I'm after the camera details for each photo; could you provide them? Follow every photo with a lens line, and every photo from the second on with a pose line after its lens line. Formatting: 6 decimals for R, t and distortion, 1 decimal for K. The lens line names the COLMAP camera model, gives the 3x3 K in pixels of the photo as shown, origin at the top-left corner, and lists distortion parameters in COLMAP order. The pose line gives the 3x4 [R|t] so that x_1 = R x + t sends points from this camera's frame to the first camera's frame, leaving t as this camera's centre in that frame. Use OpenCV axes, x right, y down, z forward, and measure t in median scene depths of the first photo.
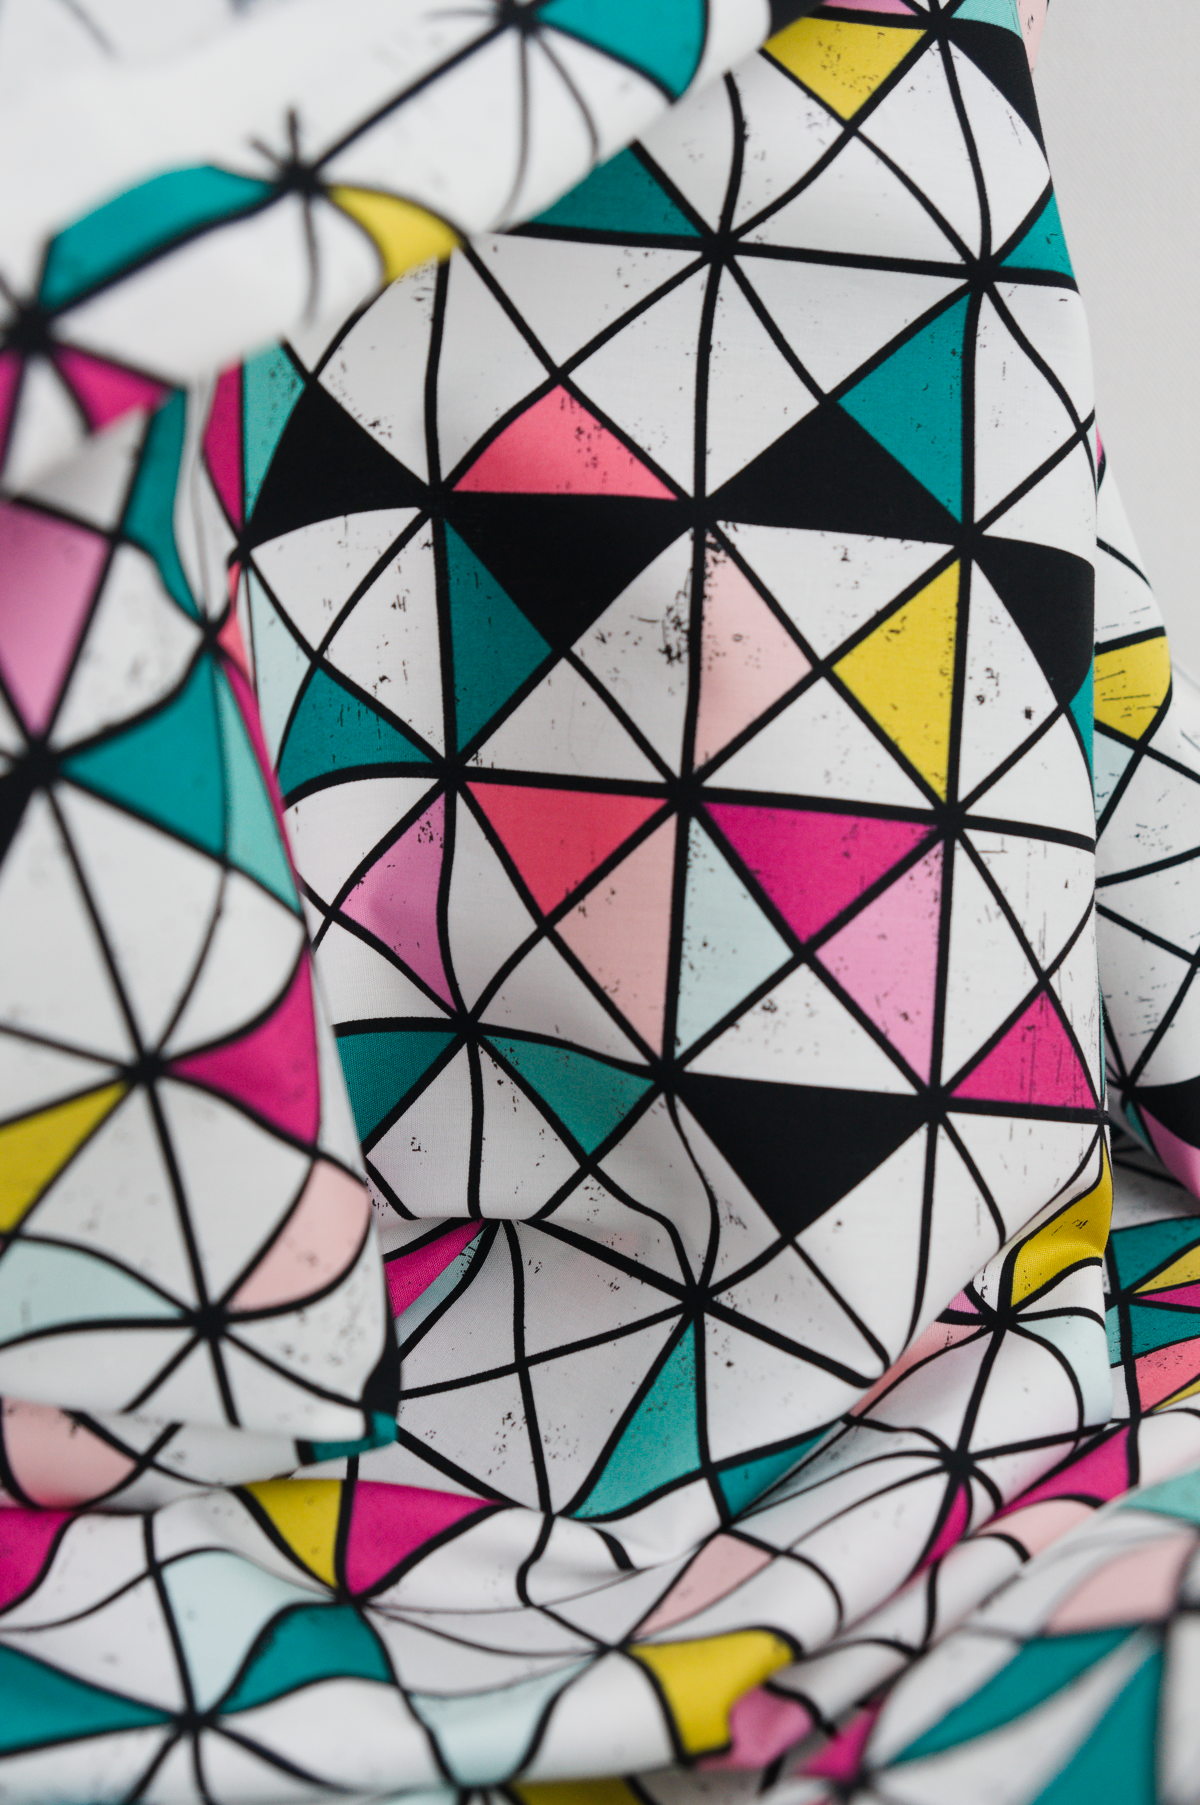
lens RADIAL K [[2431.1, 0, 600.0], [0, 2431.1, 902.5], [0, 0, 1]] dist [-0.040803, 0.118146]
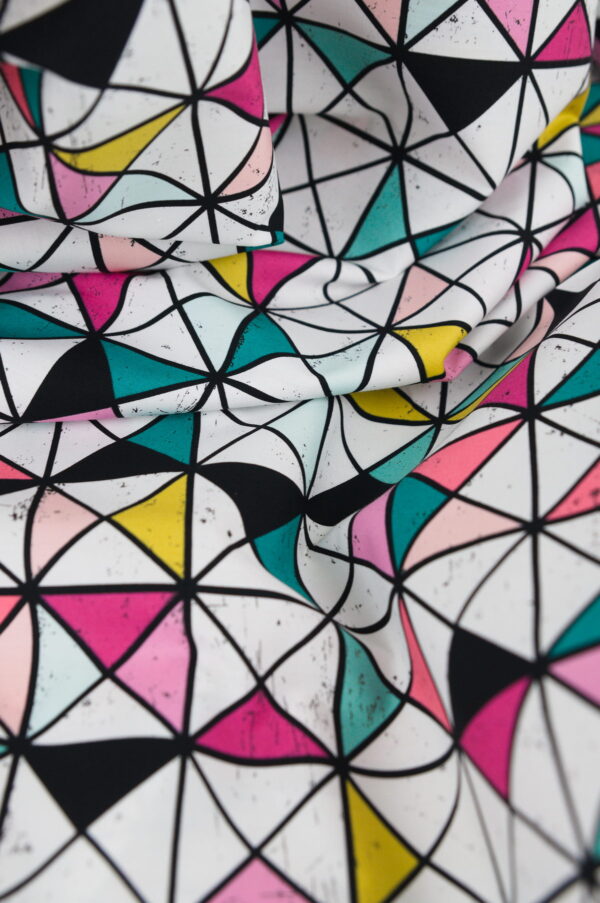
lens RADIAL K [[1216.2, 0, 300.0], [0, 1216.2, 451.5], [0, 0, 1]] dist [-0.040803, 0.118146]
pose [[0.991203, -0.059498, 0.118222, -0.194960], [-0.009319, 0.859661, 0.510780, -0.159600], [-0.132021, -0.507389, 0.851544, -0.017539]]
